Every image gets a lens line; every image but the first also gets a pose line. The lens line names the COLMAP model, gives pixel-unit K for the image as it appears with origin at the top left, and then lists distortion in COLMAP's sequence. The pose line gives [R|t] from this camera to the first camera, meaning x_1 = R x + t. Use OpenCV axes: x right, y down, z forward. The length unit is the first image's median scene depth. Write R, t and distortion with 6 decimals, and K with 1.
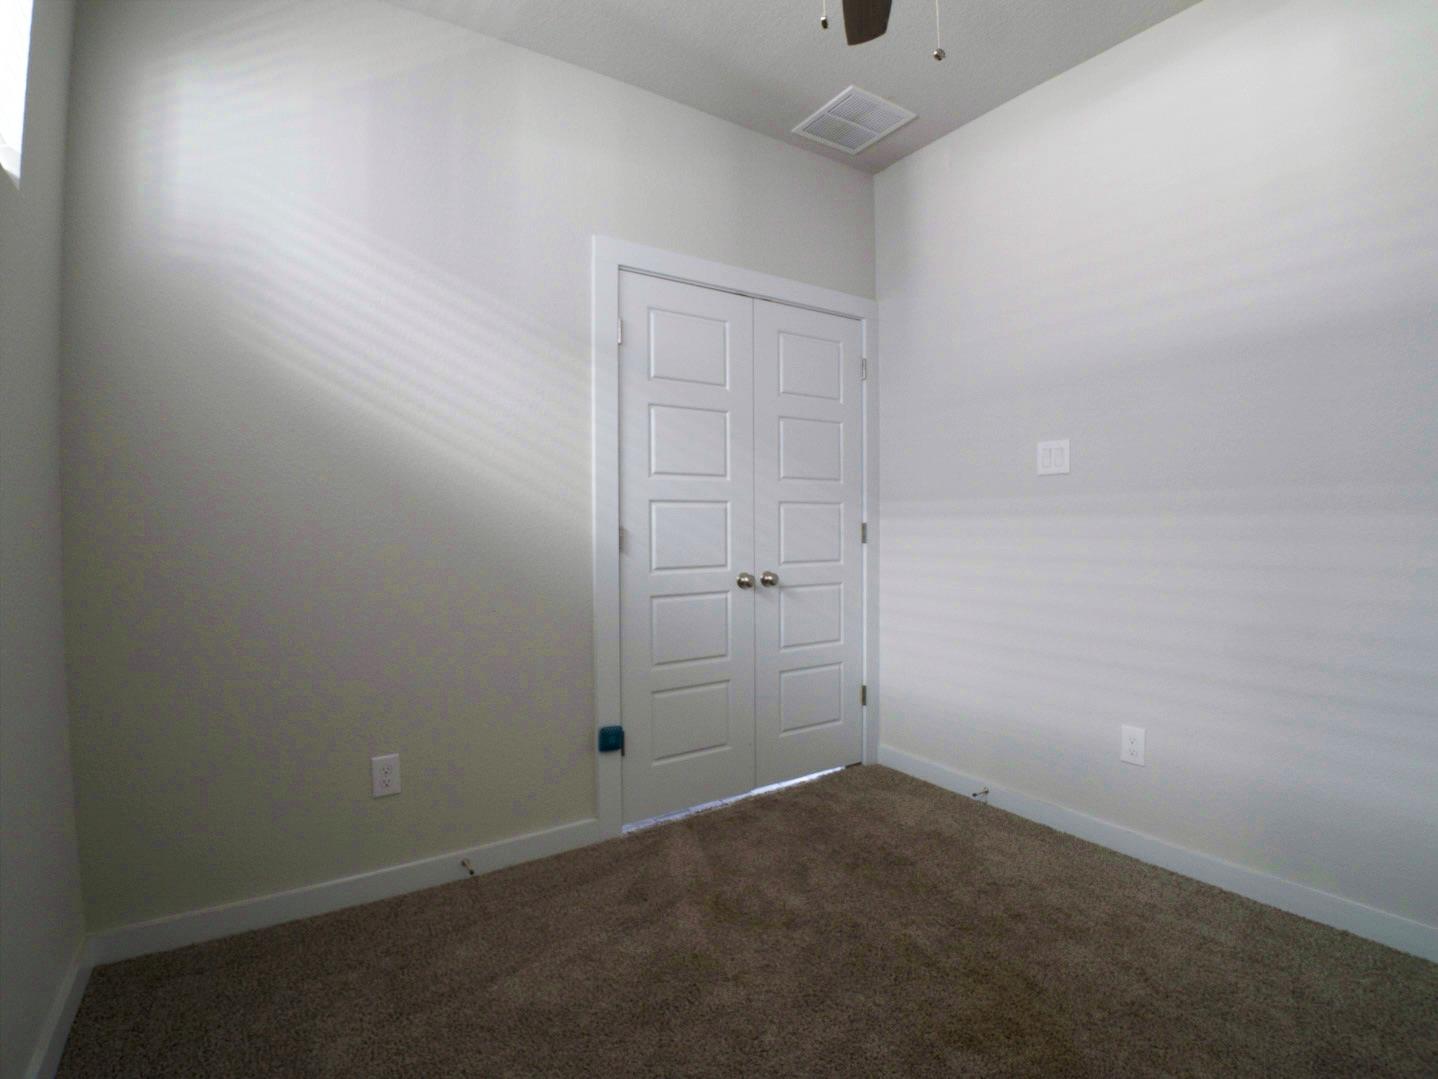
lens RADIAL K [[694.5, 0, 709.0], [0, 694.5, 534.6], [0, 0, 1]] dist [-0.036327, -0.010875]
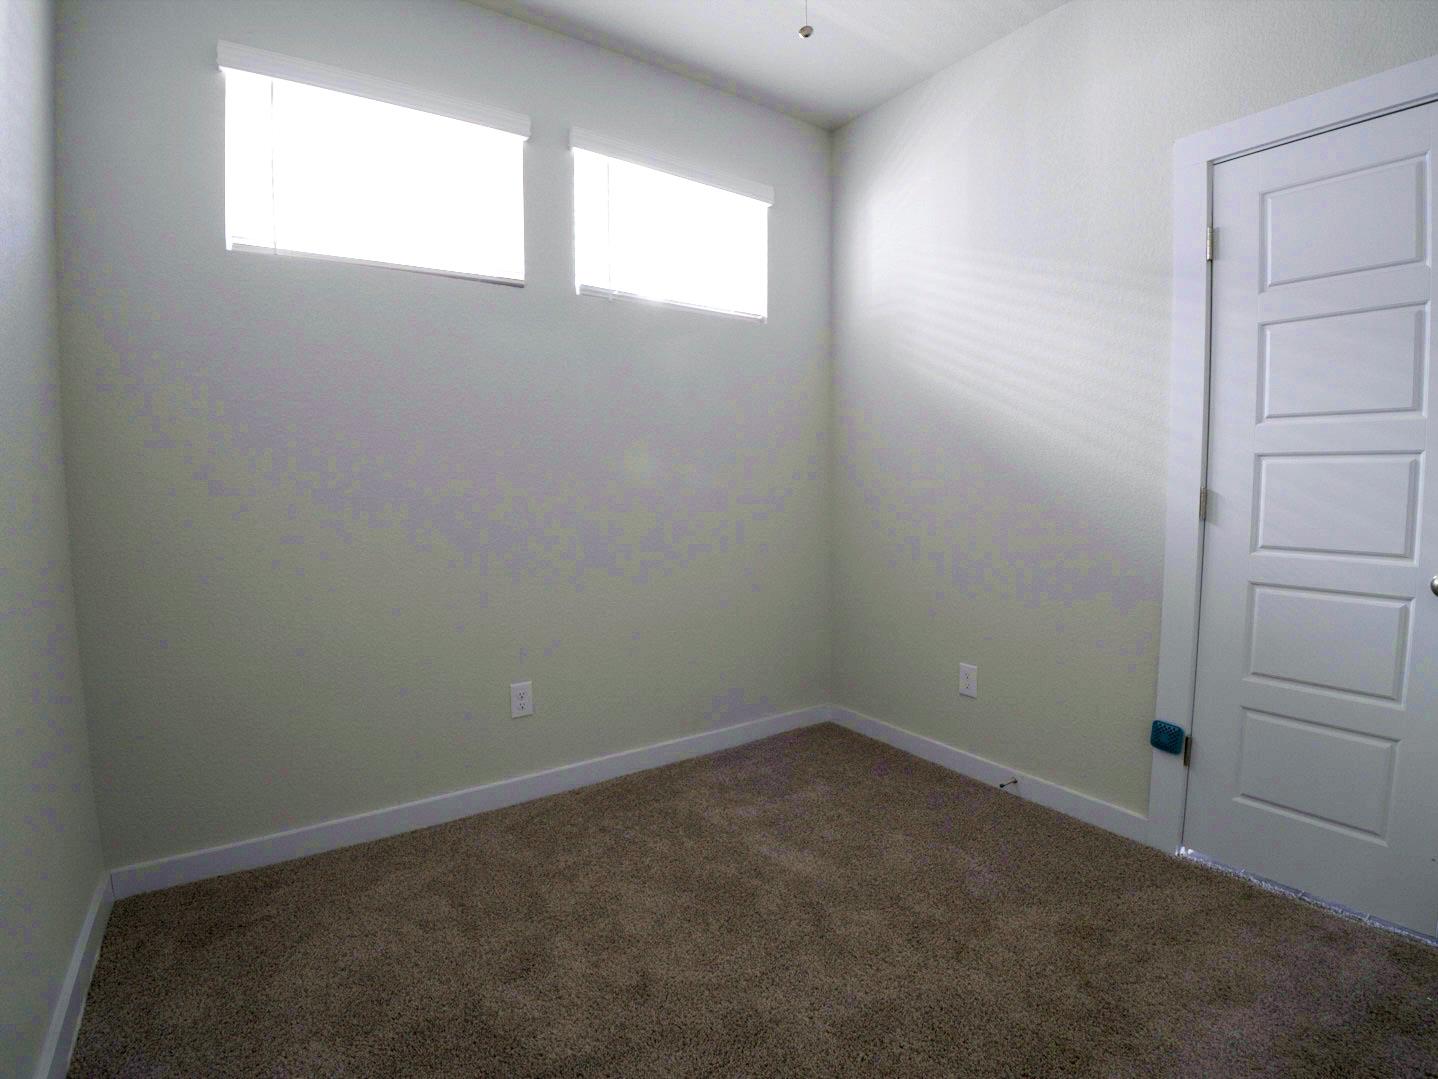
lens RADIAL K [[694.9, 0, 710.7], [0, 694.9, 534.7], [0, 0, 1]] dist [-0.033607, -0.008944]
pose [[0.024290, 0.080320, -0.996473, 0.649585], [-0.017474, 0.996649, 0.079909, -0.011715], [0.999552, 0.015471, 0.025612, 0.401713]]
